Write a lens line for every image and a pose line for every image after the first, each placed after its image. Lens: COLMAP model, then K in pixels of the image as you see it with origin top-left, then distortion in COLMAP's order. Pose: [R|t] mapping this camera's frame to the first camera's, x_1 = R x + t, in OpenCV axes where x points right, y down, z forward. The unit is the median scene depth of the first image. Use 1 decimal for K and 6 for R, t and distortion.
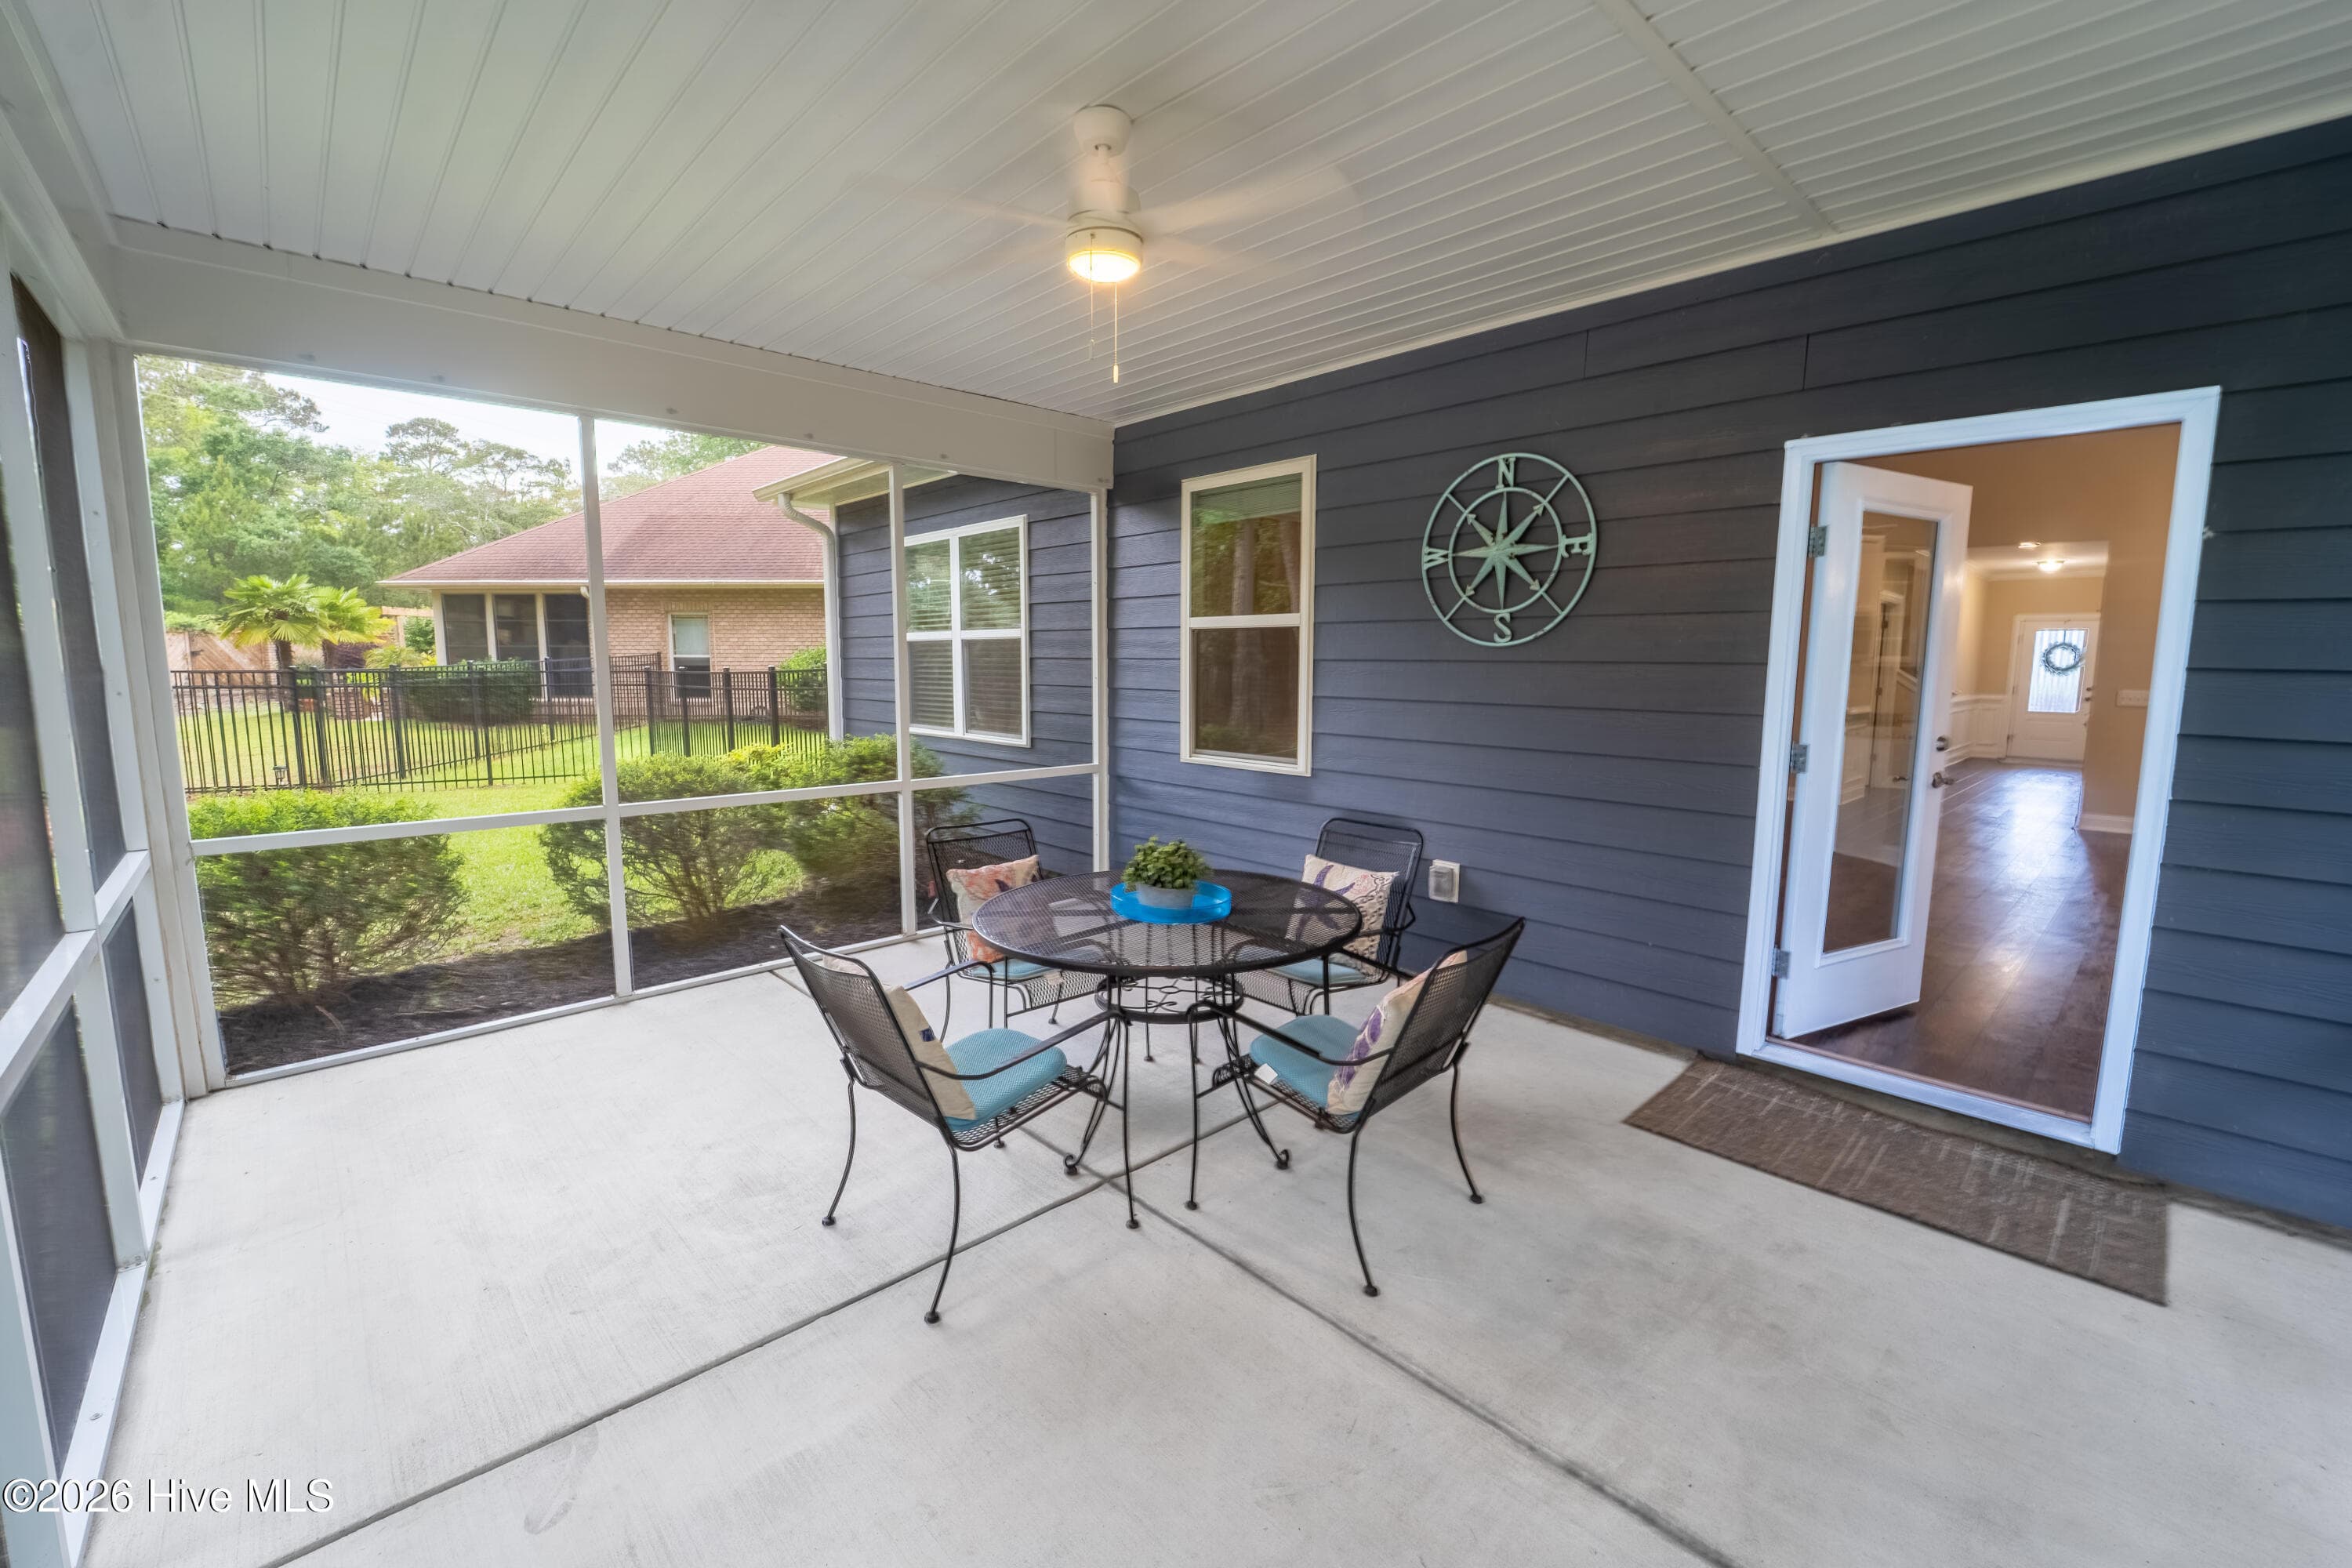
lens RADIAL K [[988.4, 0, 1176.0], [0, 988.4, 784.0], [0, 0, 1]] dist [-0.017142, 0.000302]
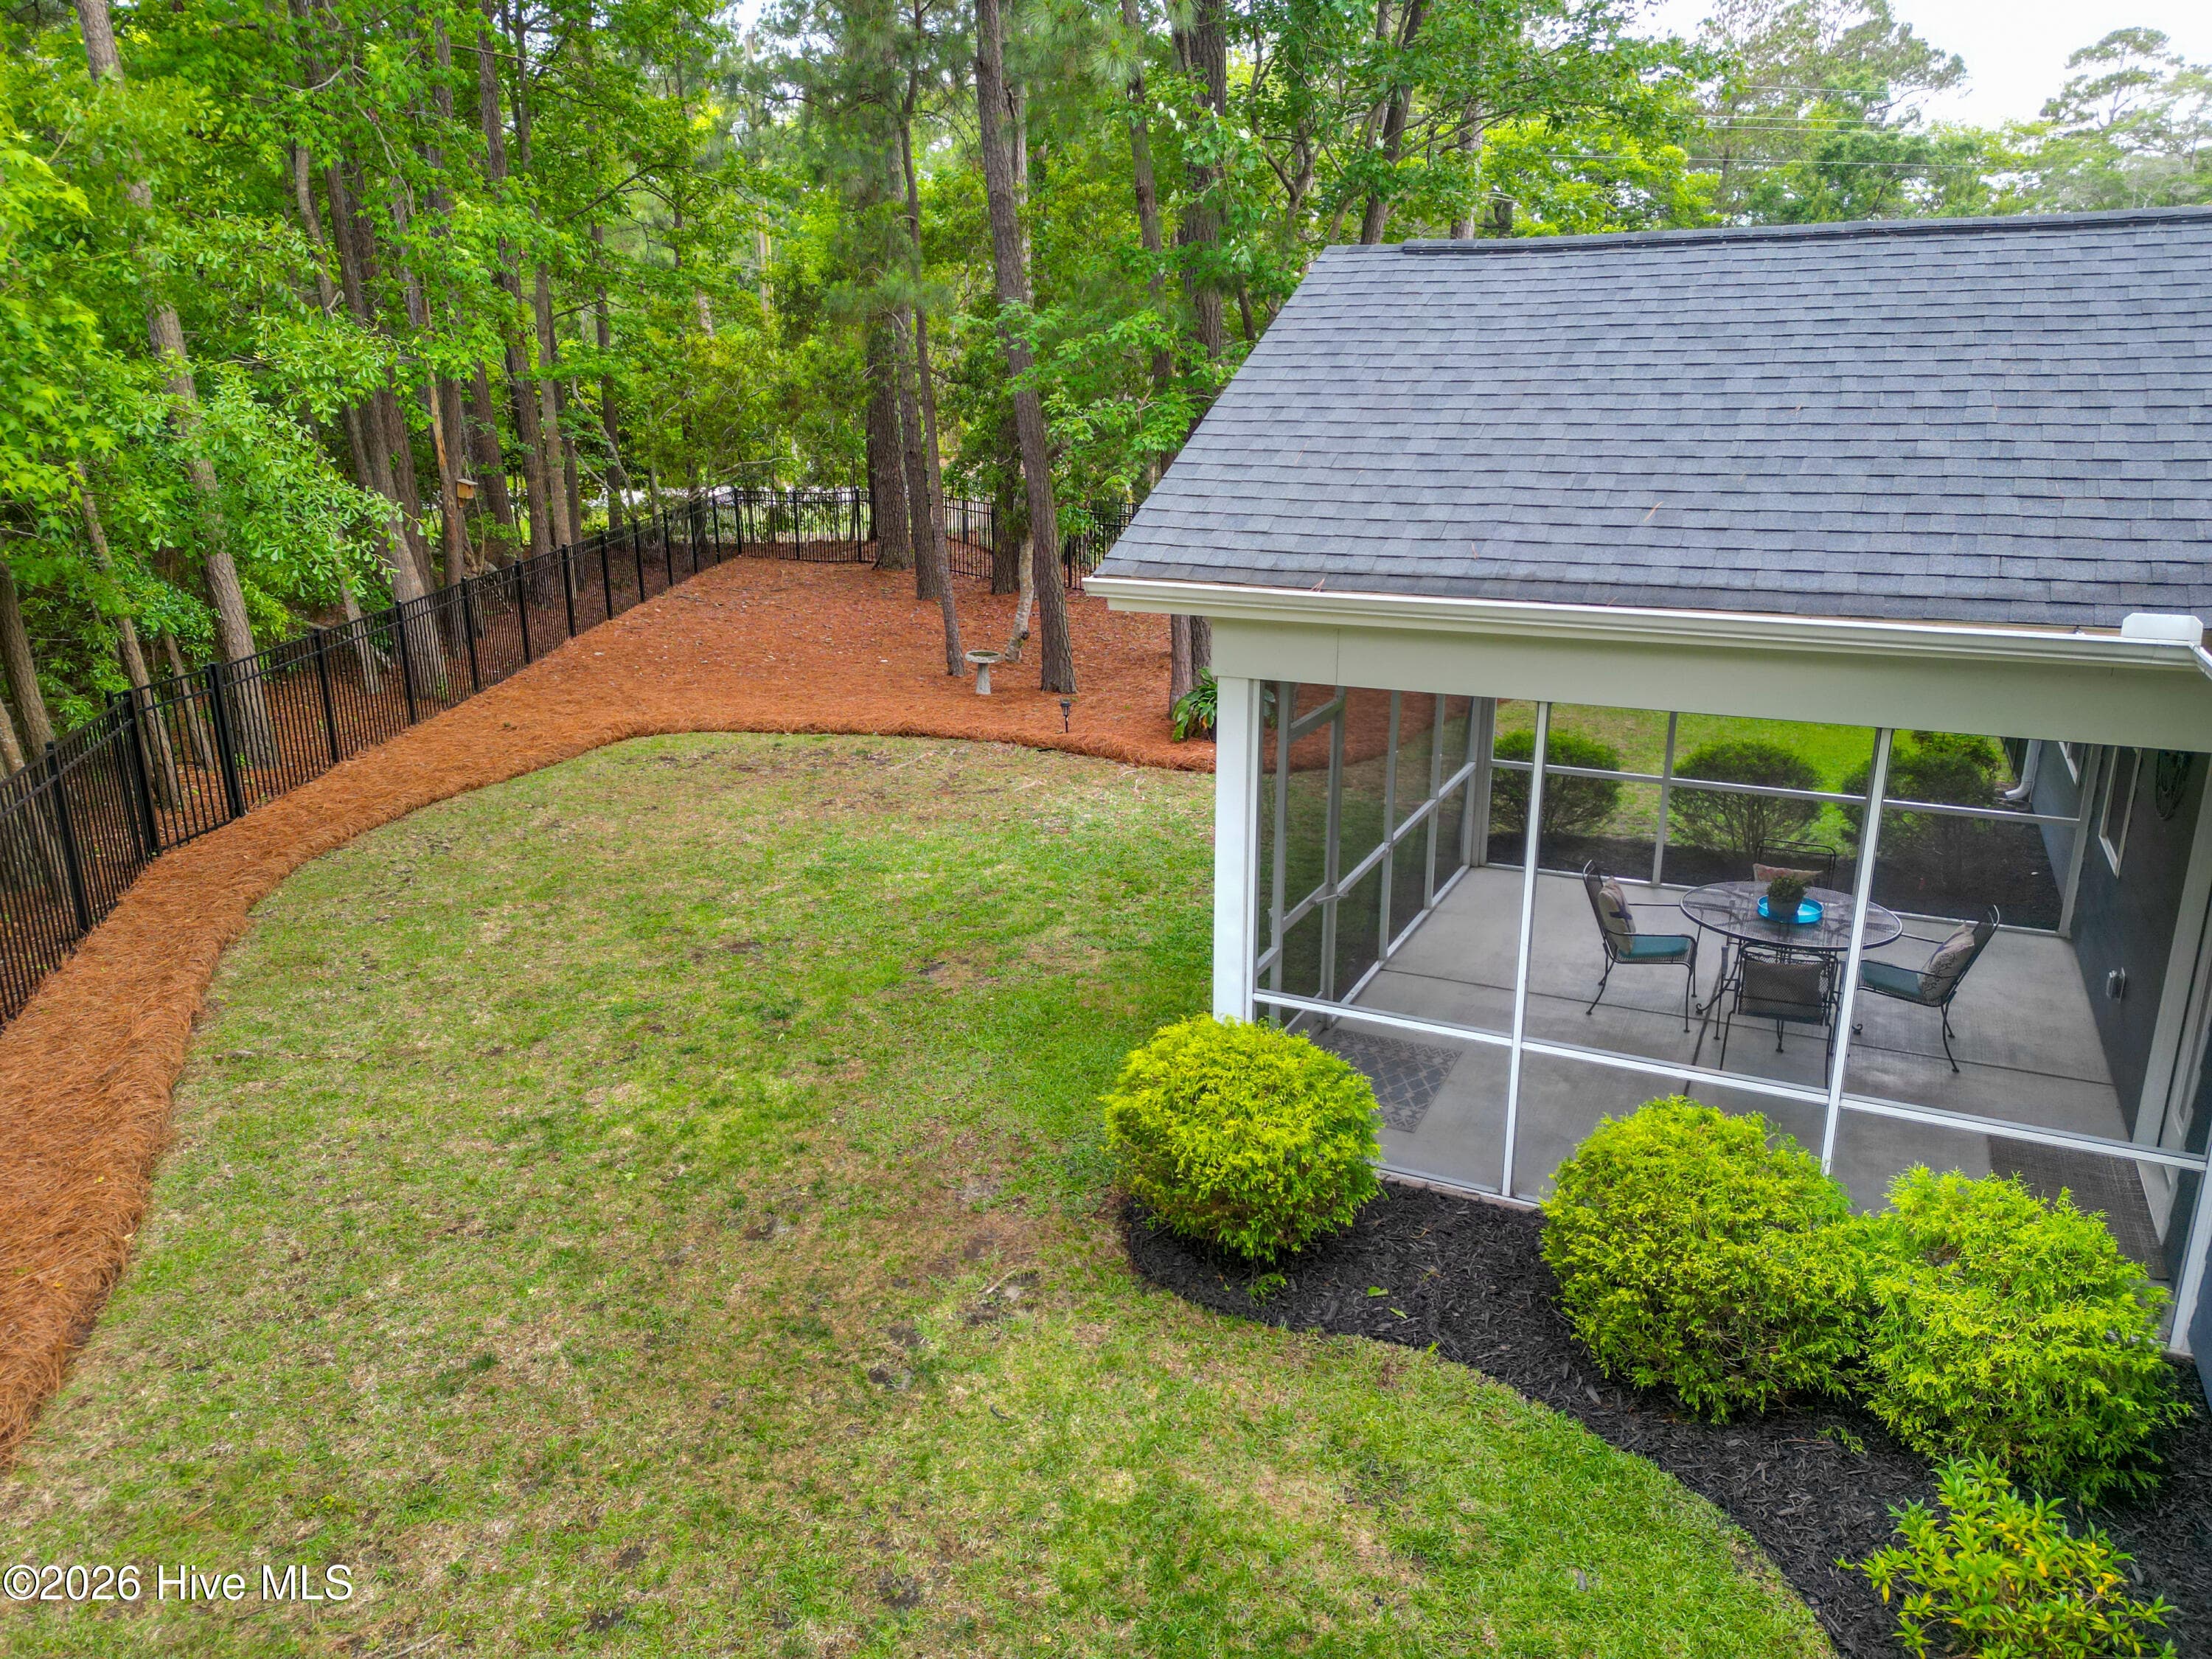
lens RADIAL K [[1572.7, 0, 1093.8], [0, 1572.7, 826.1], [0, 0, 1]] dist [0.123774, -0.124070]
pose [[0.371712, 0.256108, -0.892322, 0.265666], [-0.117810, 0.966436, 0.228304, -0.069870], [0.920843, 0.020261, 0.389408, -0.174090]]
